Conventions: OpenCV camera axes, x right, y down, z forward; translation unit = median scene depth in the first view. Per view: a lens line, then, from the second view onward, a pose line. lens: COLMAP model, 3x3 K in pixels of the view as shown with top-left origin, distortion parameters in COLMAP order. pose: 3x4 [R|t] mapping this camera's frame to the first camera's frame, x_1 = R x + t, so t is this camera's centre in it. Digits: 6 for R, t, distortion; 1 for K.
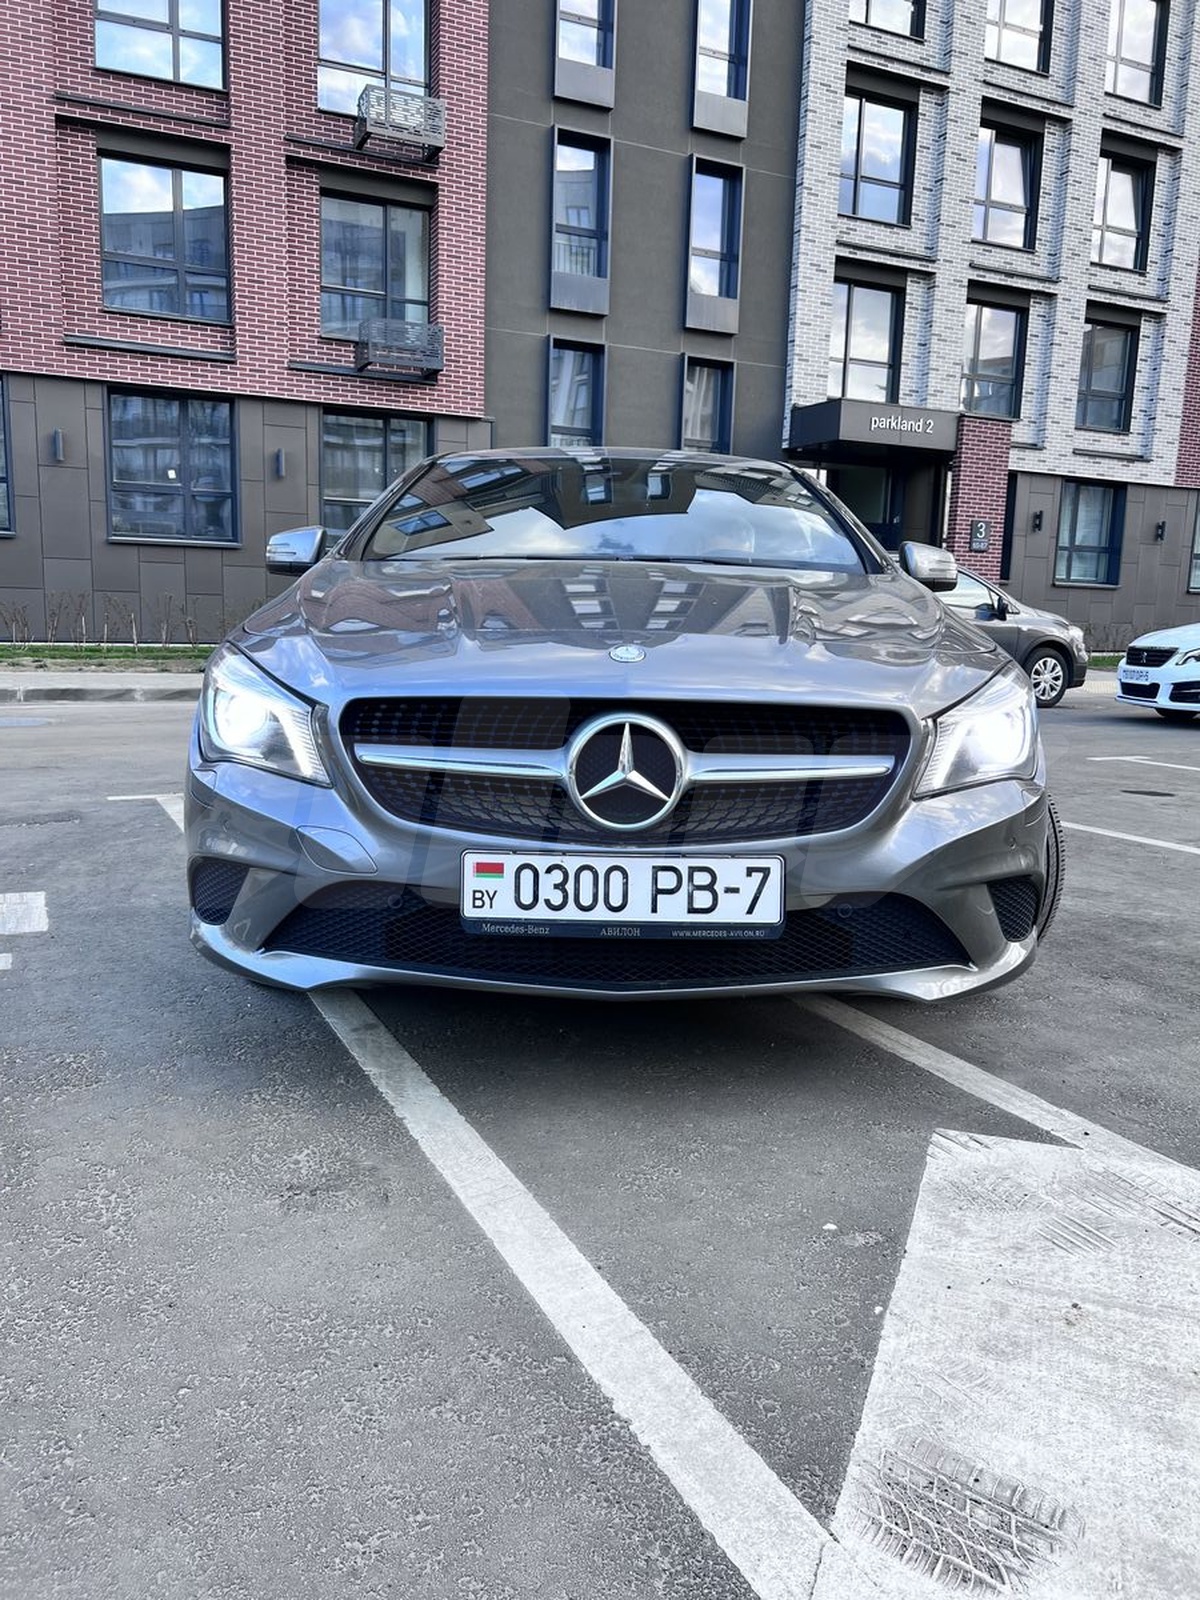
lens RADIAL K [[1238.1, 0, 601.7], [0, 1238.1, 799.3], [0, 0, 1]] dist [0.049636, -0.054273]
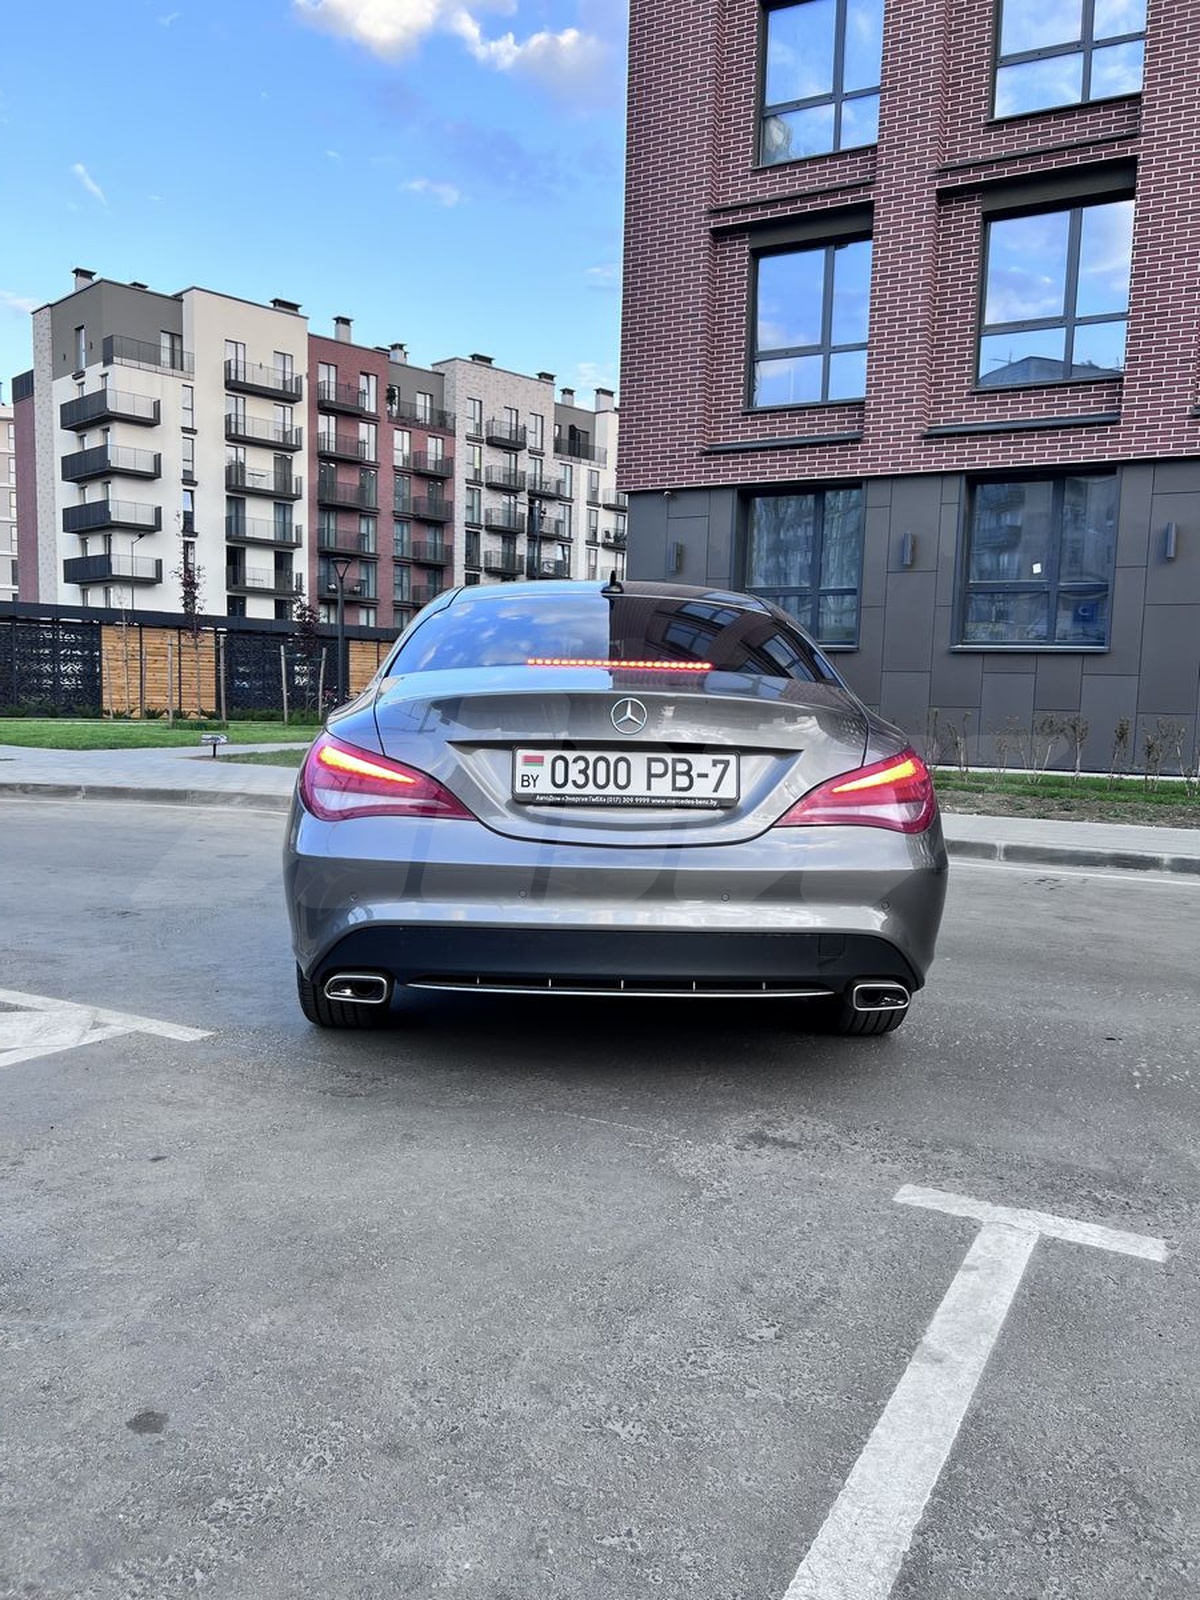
lens RADIAL K [[1238.1, 0, 584.2], [0, 1238.1, 806.3], [0, 0, 1]] dist [0.049636, -0.054273]
pose [[0.589036, 0.063224, -0.805630, 0.158275], [-0.134741, 0.990663, -0.020771, -0.044724], [0.796794, 0.120786, 0.592055, 0.281950]]
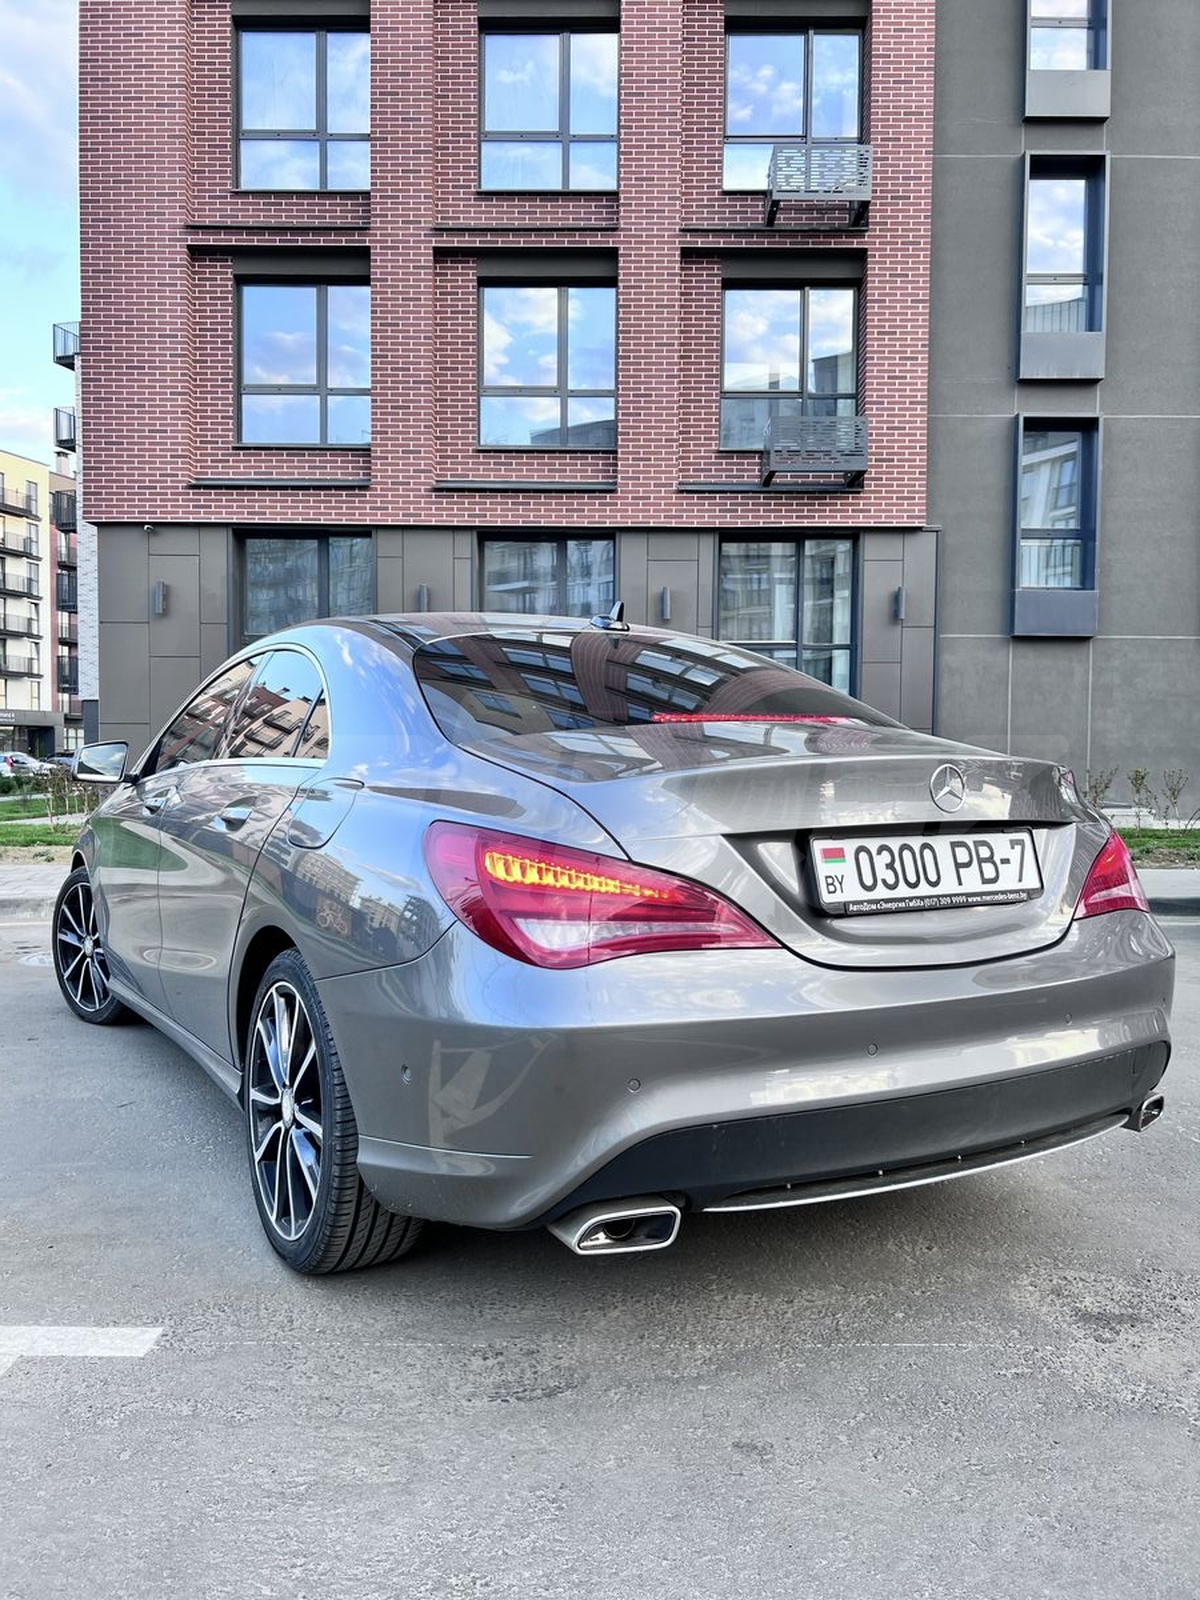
lens RADIAL K [[1238.1, 0, 594.4], [0, 1238.1, 789.2], [0, 0, 1]] dist [0.049636, -0.054273]
pose [[0.905084, -0.010121, -0.425112, 0.048927], [-0.046286, 0.991432, -0.122148, -0.044031], [0.422706, 0.130231, 0.896861, 0.257097]]
